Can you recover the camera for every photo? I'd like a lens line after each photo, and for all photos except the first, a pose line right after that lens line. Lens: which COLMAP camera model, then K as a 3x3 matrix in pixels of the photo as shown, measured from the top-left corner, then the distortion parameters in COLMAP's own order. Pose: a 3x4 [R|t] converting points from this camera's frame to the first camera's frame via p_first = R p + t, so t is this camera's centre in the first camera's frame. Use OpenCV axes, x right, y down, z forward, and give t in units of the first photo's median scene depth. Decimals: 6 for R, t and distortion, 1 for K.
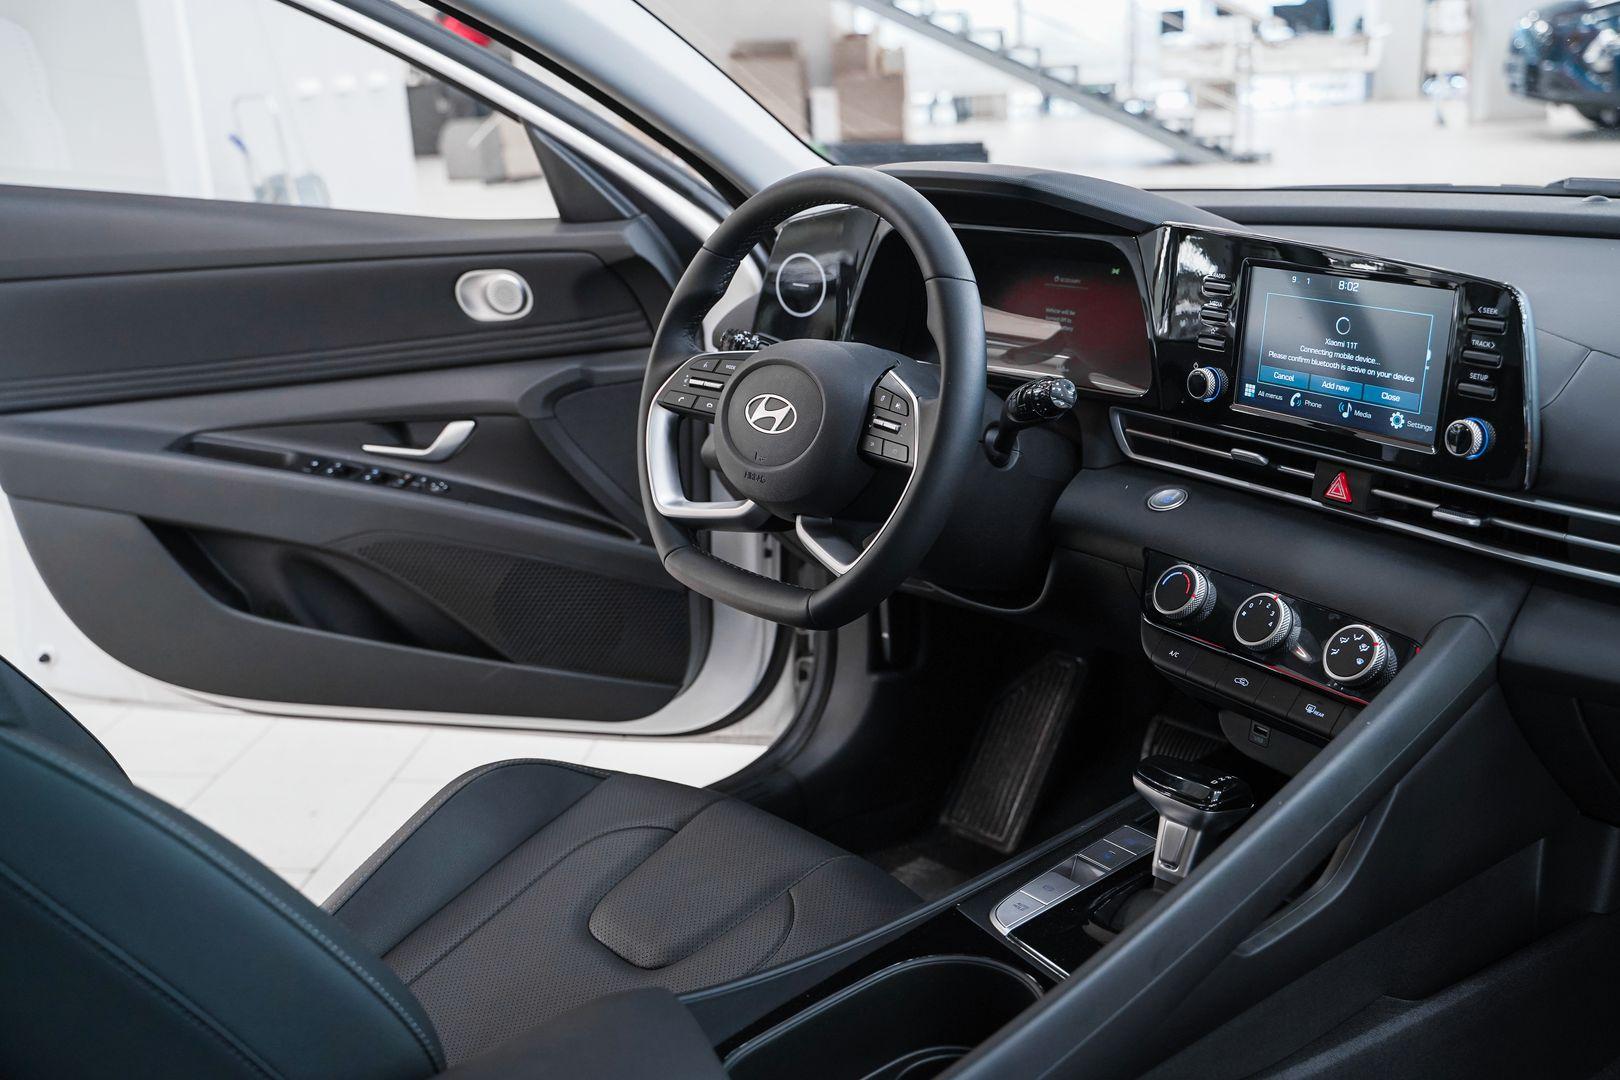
lens RADIAL K [[1658.6, 0, 810.0], [0, 1658.6, 540.0], [0, 0, 1]] dist [-0.064738, 0.137438]
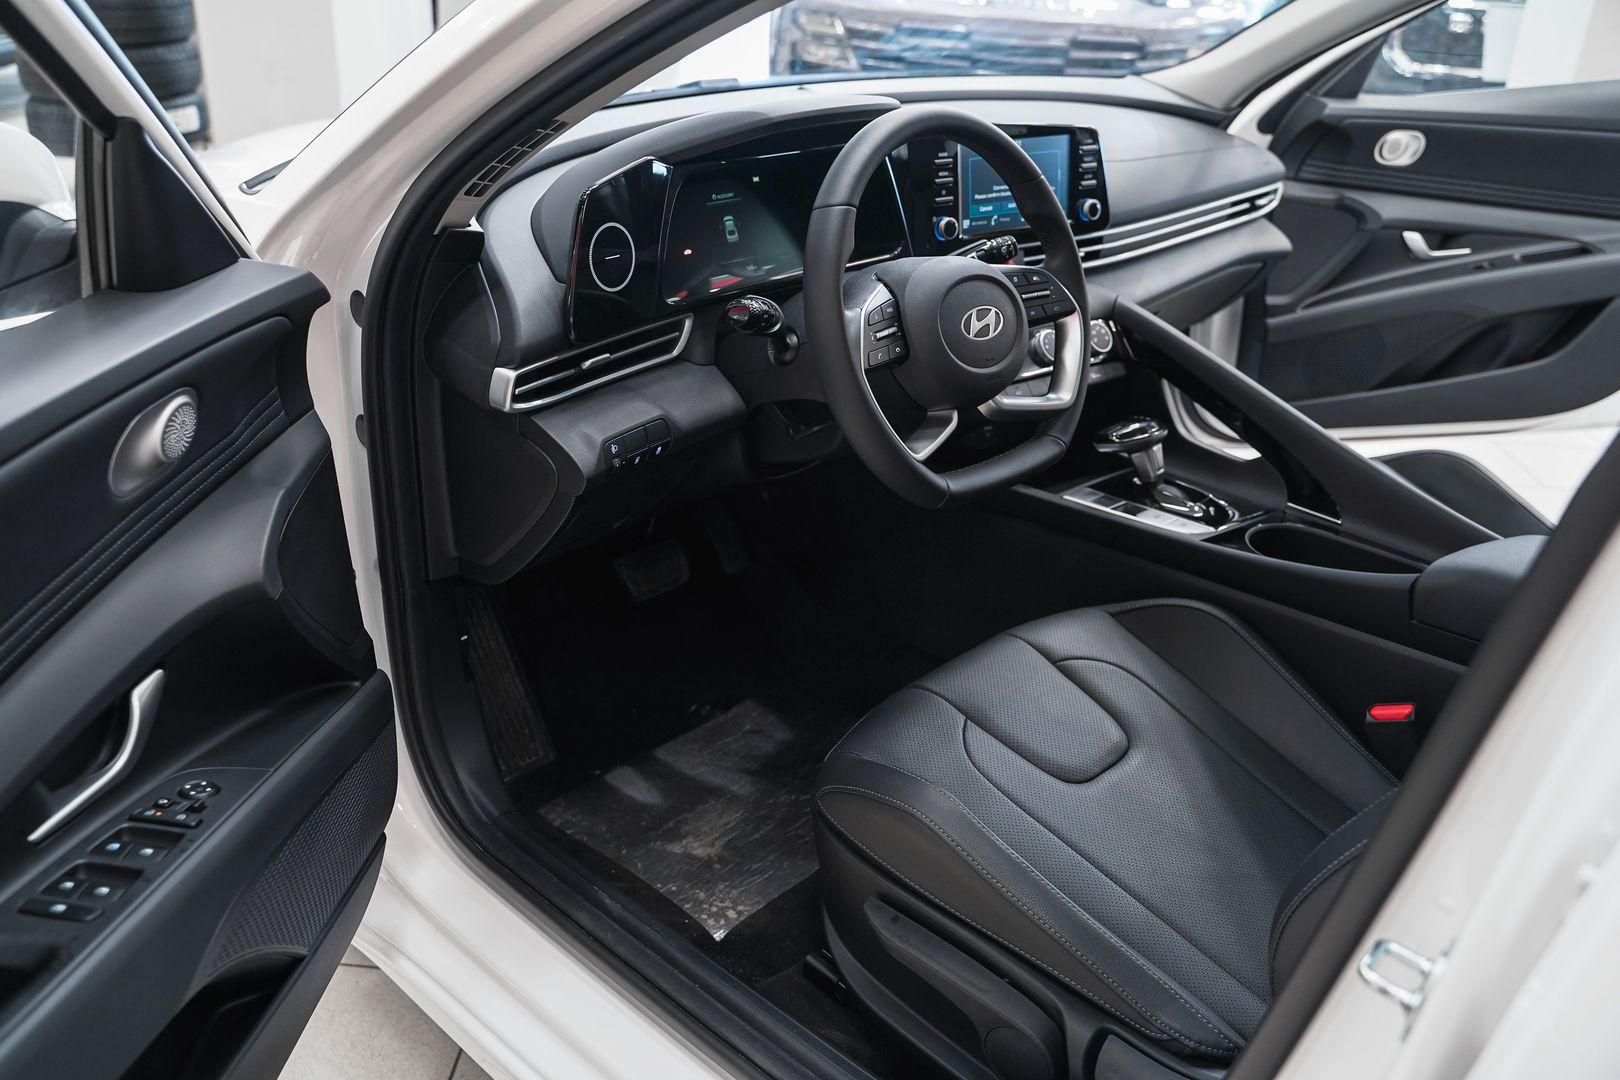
lens RADIAL K [[1336.1, 0, 810.0], [0, 1336.1, 540.0], [0, 0, 1]] dist [-0.108886, 0.065960]
pose [[-0.083220, -0.387355, 0.918167, -0.928427], [0.266420, 0.879177, 0.395054, -0.342423], [-0.960258, 0.277494, 0.030034, 1.126494]]
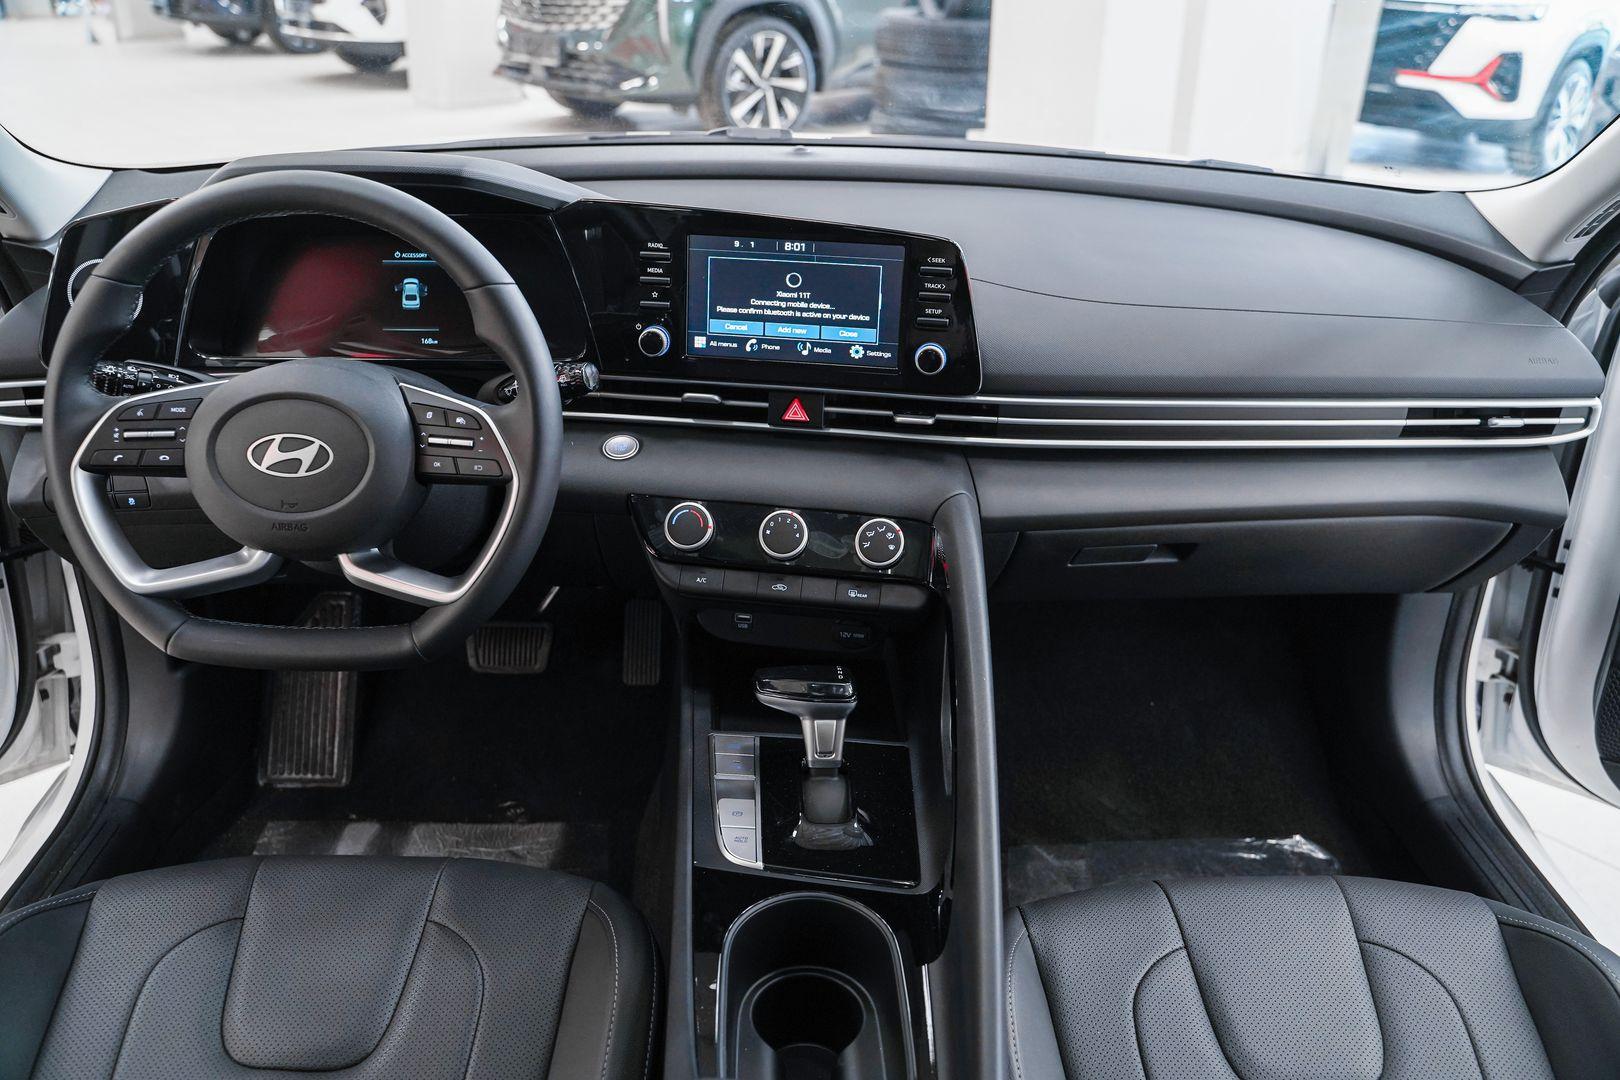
lens RADIAL K [[1301.9, 0, 810.0], [0, 1301.9, 540.0], [0, 0, 1]] dist [-0.121876, 0.088851]
pose [[0.636324, -0.273592, 0.721276, -0.357006], [0.173443, 0.961797, 0.211811, -0.129416], [-0.751671, -0.009680, 0.659467, 0.326606]]
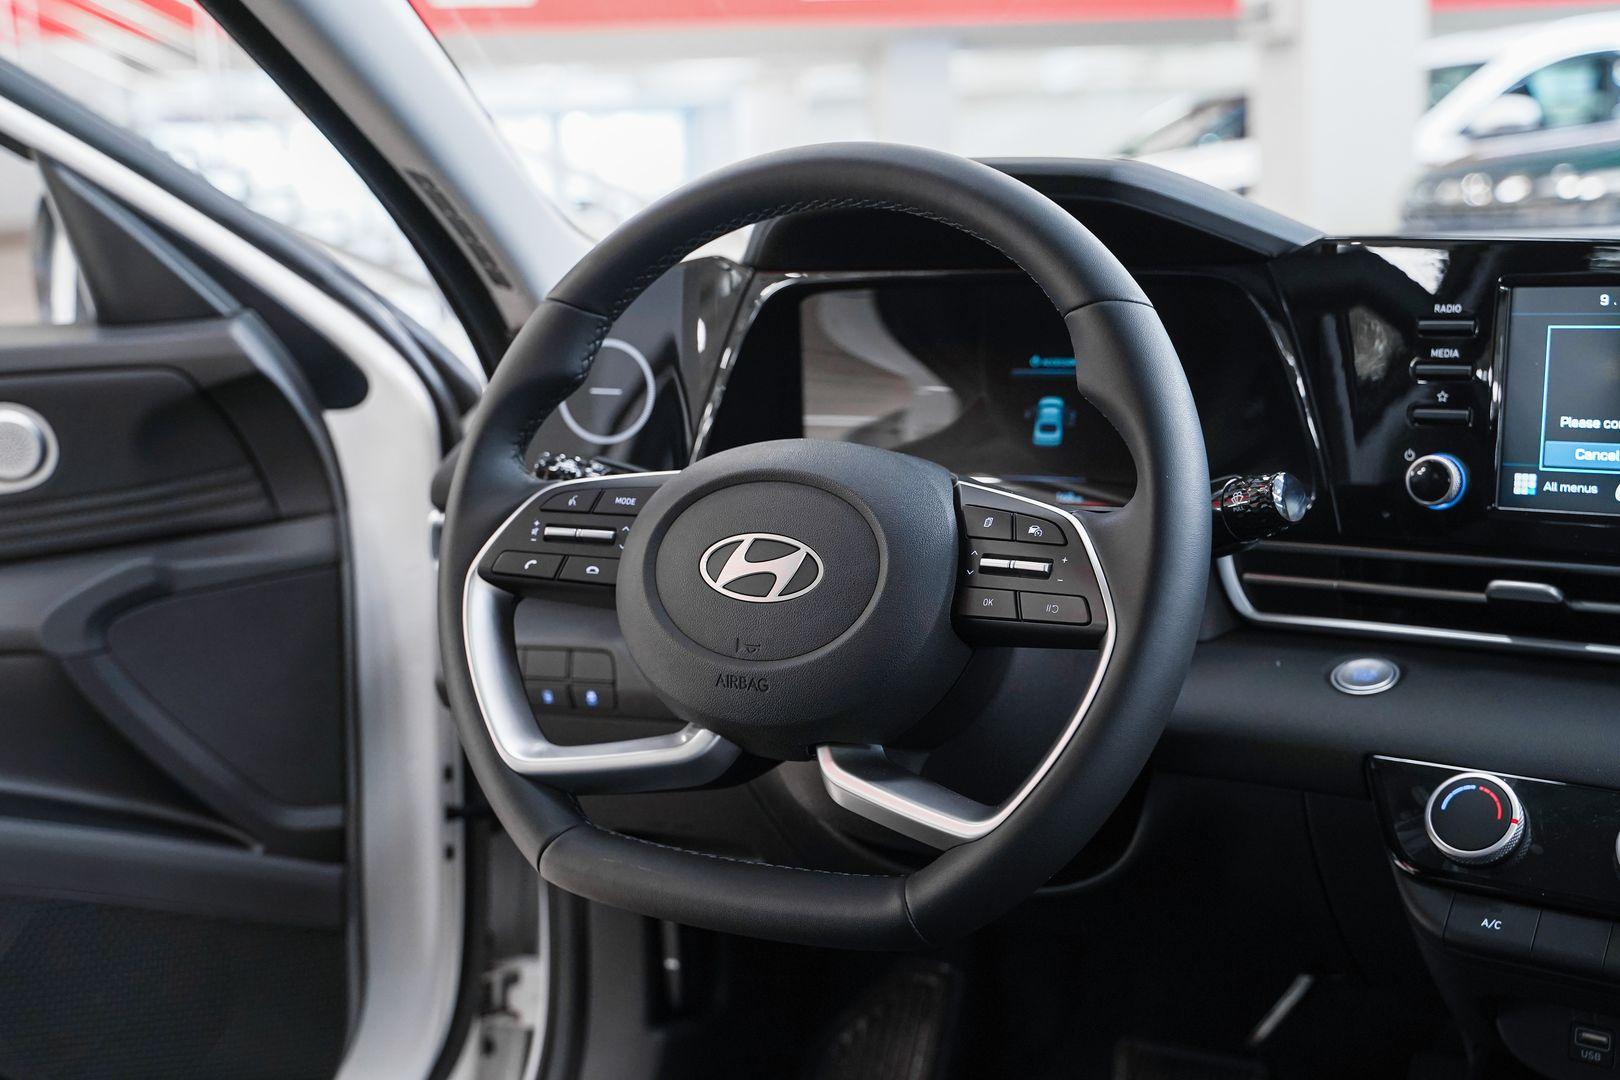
lens RADIAL K [[1995.1, 0, 762.9], [0, 1995.1, 535.8], [0, 0, 1]] dist [0.010995, 0.044035]
pose [[0.941208, -0.042612, 0.335128, -0.246636], [0.092417, 0.986649, -0.134099, 0.003410], [-0.324939, 0.157187, 0.932581, 0.371249]]
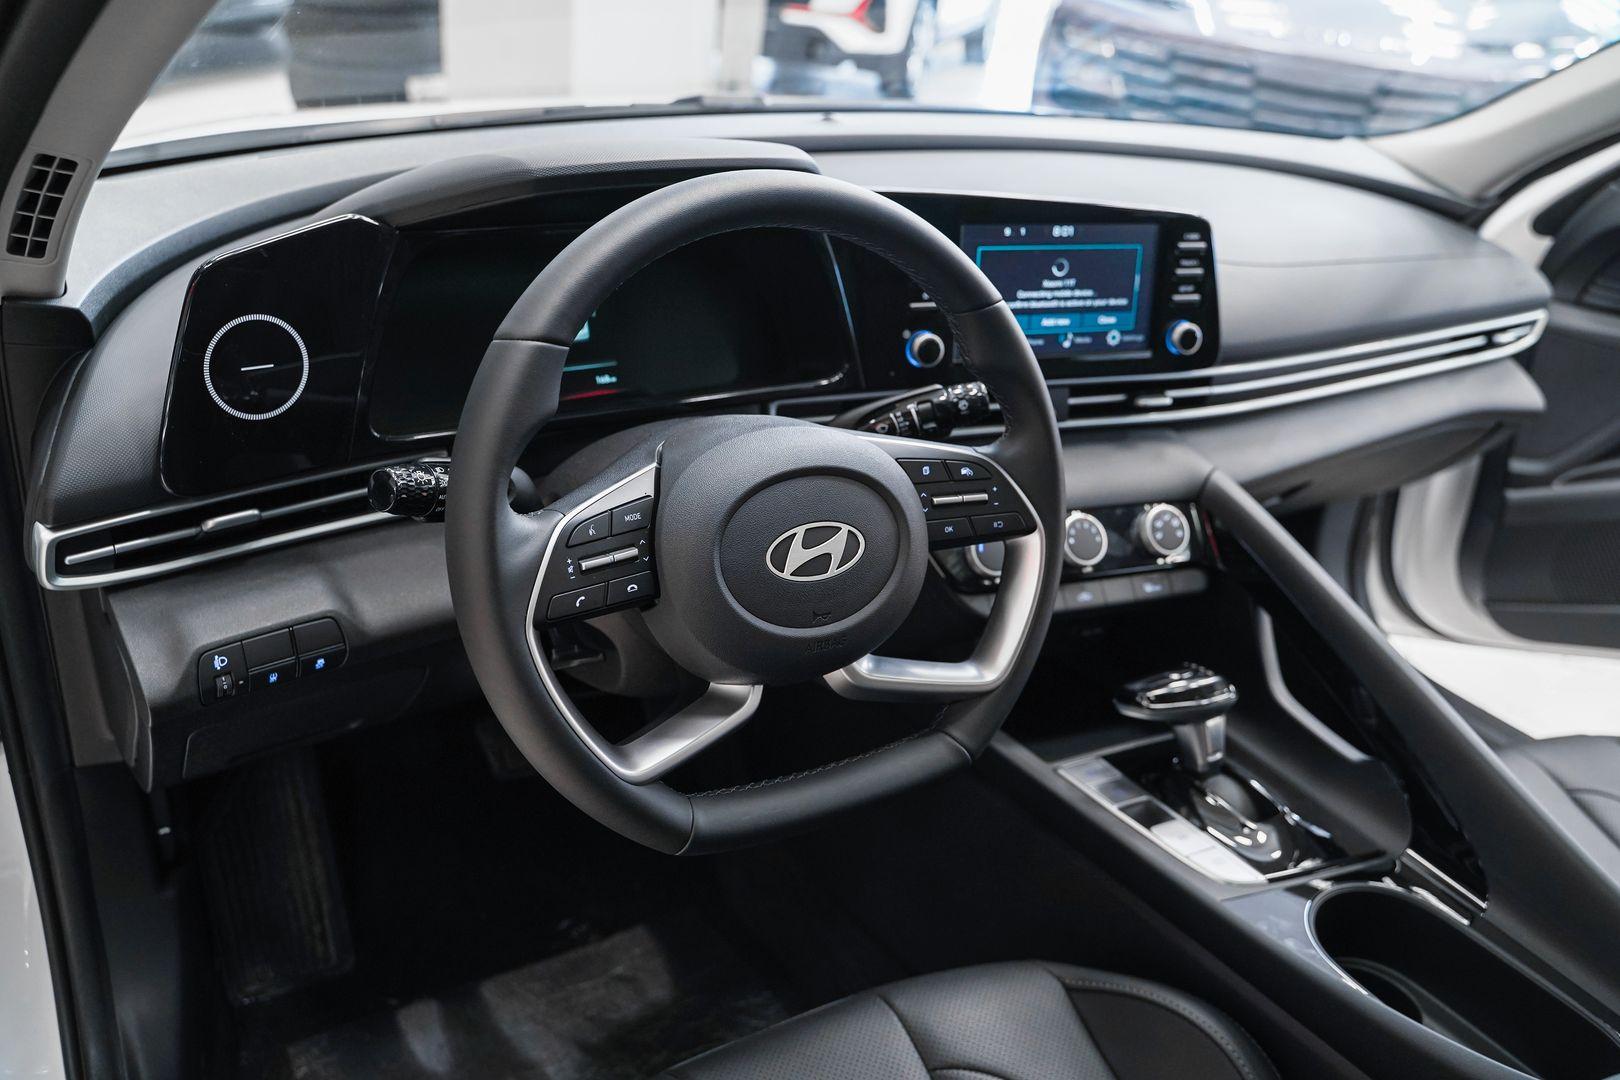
lens RADIAL K [[1336.1, 0, 810.0], [0, 1336.1, 540.0], [0, 0, 1]] dist [-0.108886, 0.065960]
pose [[0.168671, -0.376135, 0.911083, -0.520529], [0.205920, 0.917377, 0.340611, -0.266538], [-0.963923, 0.130159, 0.232188, 0.871064]]
